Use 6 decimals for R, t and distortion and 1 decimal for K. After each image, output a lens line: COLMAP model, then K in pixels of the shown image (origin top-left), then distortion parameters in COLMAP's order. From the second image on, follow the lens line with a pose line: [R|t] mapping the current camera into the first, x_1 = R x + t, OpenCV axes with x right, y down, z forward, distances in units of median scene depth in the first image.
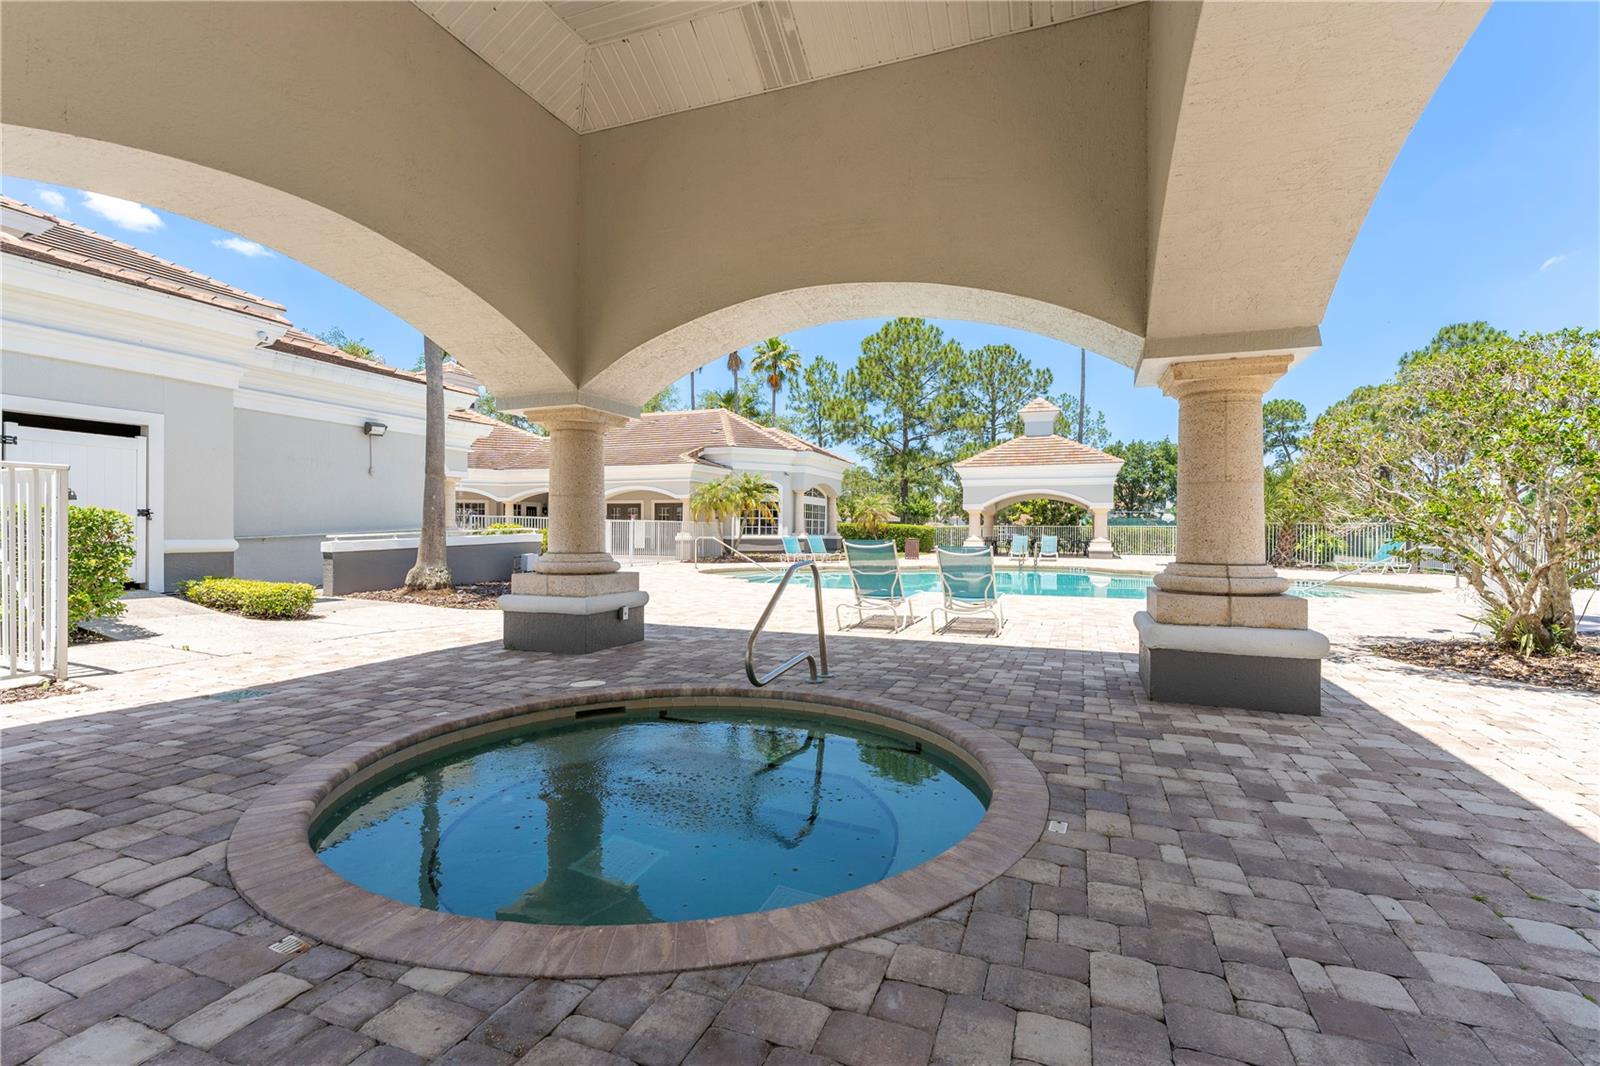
lens RADIAL K [[720.9, 0, 802.6], [0, 720.9, 536.5], [0, 0, 1]] dist [-0.000186, -0.000670]
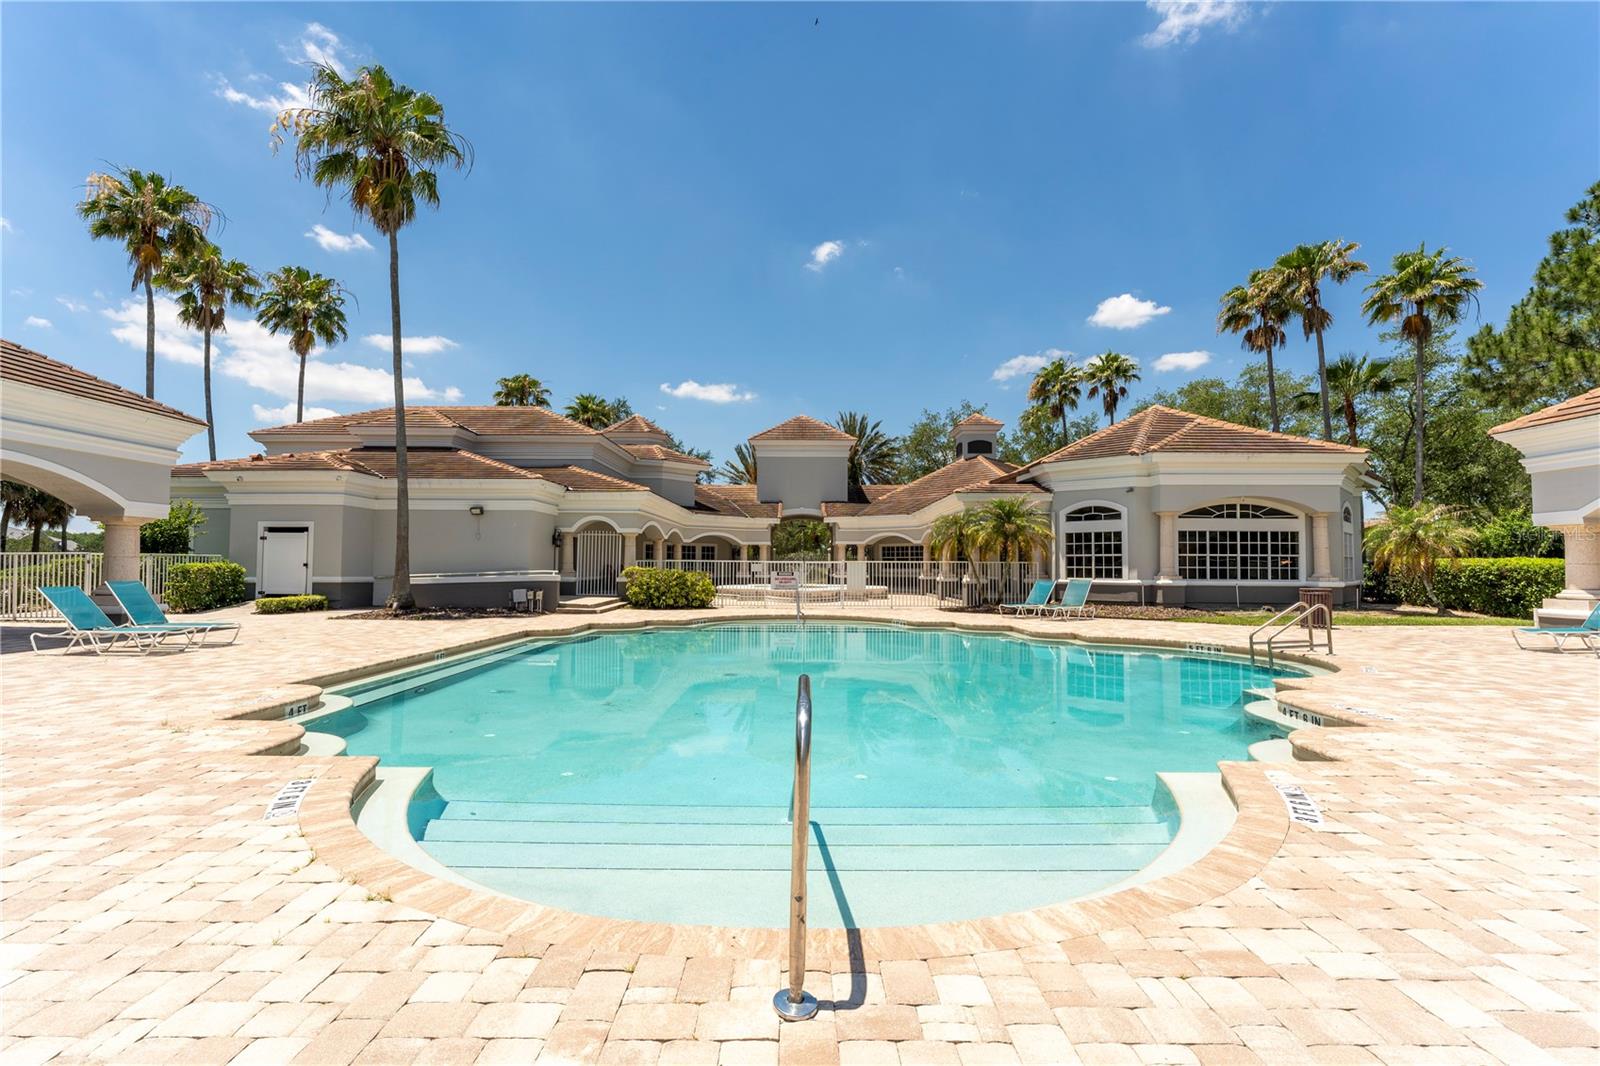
lens RADIAL K [[720.9, 0, 802.6], [0, 720.9, 536.5], [0, 0, 1]] dist [-0.000186, -0.000670]
pose [[0.359719, -0.042482, -0.932093, 0.502118], [-0.007639, 0.998795, -0.048470, -0.006392], [0.933030, 0.024556, 0.358961, 0.457177]]
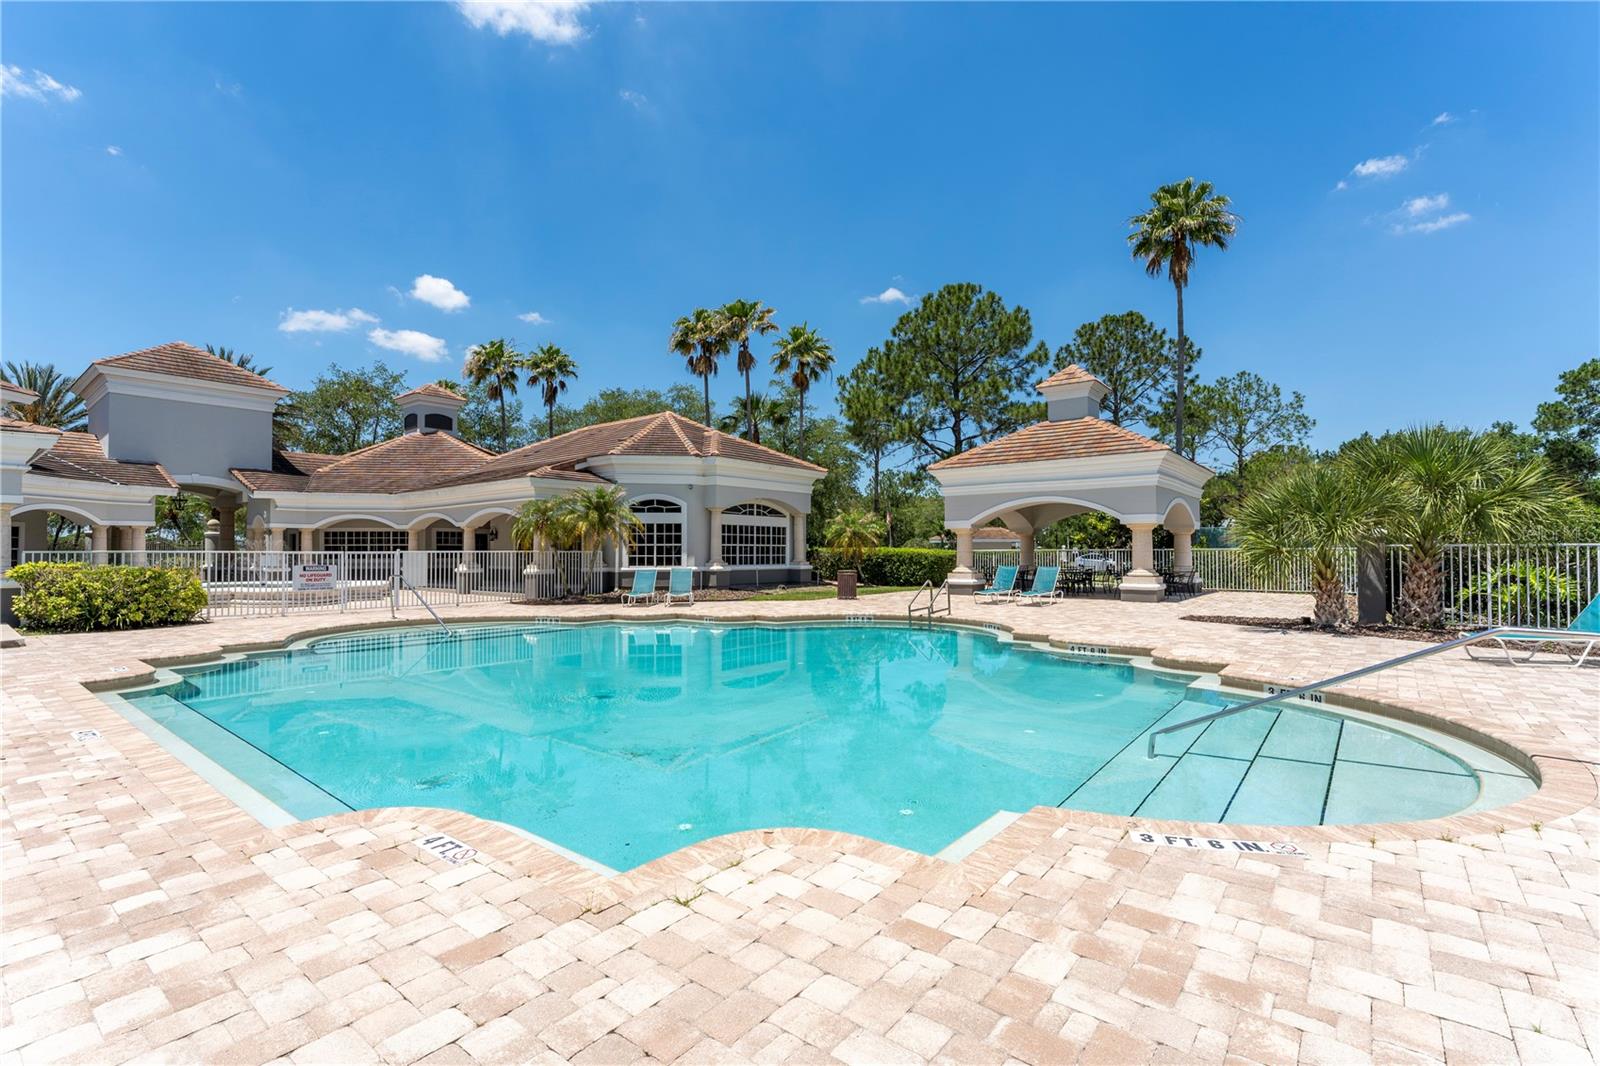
lens RADIAL K [[720.9, 0, 802.6], [0, 720.9, 536.5], [0, 0, 1]] dist [-0.000186, -0.000670]
pose [[0.952291, -0.014631, -0.304841, 0.325193], [0.005692, 0.999528, -0.030192, -0.009379], [0.305139, 0.027016, 0.951925, 0.297110]]
